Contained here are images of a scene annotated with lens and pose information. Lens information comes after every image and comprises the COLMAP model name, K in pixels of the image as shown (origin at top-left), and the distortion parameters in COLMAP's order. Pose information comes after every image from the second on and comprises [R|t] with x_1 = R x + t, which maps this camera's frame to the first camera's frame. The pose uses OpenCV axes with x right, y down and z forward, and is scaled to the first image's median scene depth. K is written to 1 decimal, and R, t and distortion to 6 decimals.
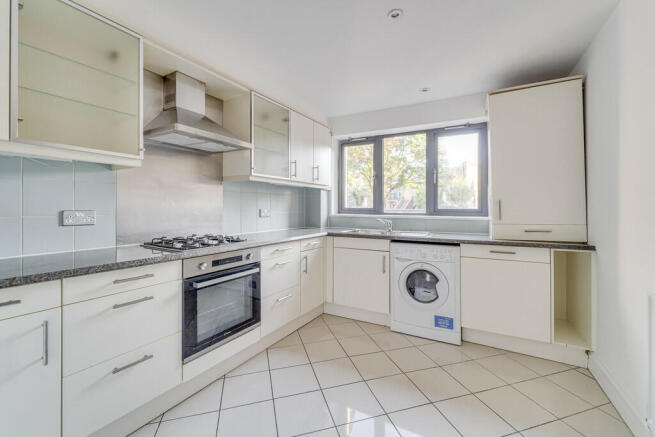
lens RADIAL K [[272.5, 0, 328.7], [0, 272.5, 204.2], [0, 0, 1]] dist [0.000183, 0.000027]
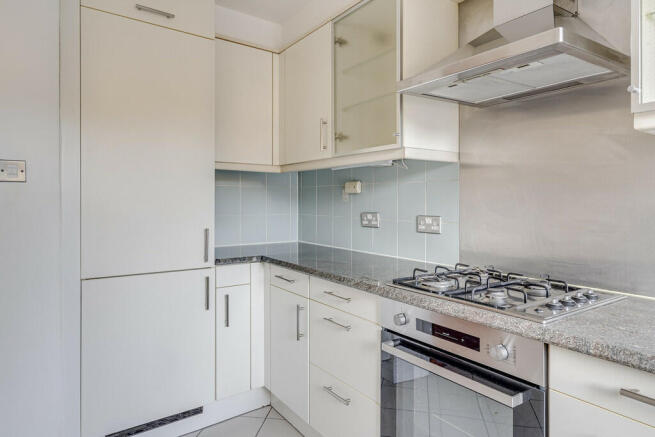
lens RADIAL K [[416.3, 0, 326.9], [0, 416.3, 200.8], [0, 0, 1]] dist [0.003879, 0.001104]
pose [[-0.426943, -0.004298, -0.904268, 0.409791], [0.006369, 0.999950, -0.007760, -0.015944], [0.904256, -0.009073, -0.426894, 1.293297]]
